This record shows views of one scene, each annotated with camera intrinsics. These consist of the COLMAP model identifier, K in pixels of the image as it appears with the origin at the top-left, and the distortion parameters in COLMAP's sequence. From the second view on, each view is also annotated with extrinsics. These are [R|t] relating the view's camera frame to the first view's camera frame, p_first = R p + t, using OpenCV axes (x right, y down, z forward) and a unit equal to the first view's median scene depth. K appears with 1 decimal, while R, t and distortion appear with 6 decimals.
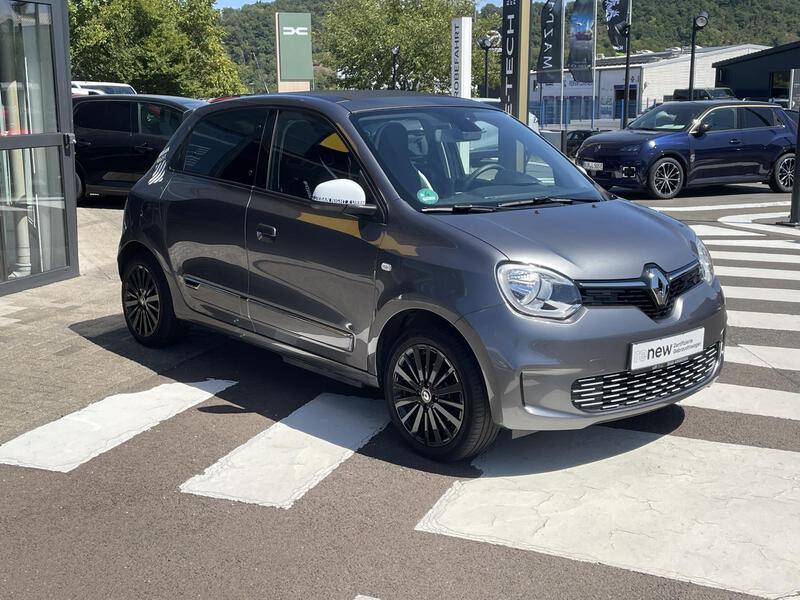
lens RADIAL K [[1038.8, 0, 400.0], [0, 1038.8, 300.0], [0, 0, 1]] dist [0.095905, -0.114592]
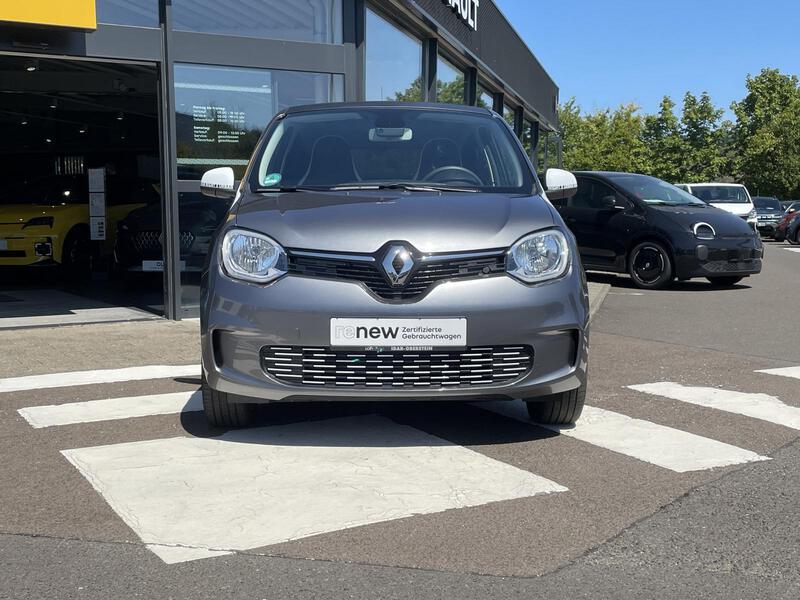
lens RADIAL K [[1038.8, 0, 400.0], [0, 1038.8, 300.0], [0, 0, 1]] dist [0.095905, -0.114592]
pose [[0.767290, 0.048109, -0.639493, 0.835067], [-0.121253, 0.990079, -0.071000, 0.082483], [0.629733, 0.132018, 0.765511, 0.305077]]
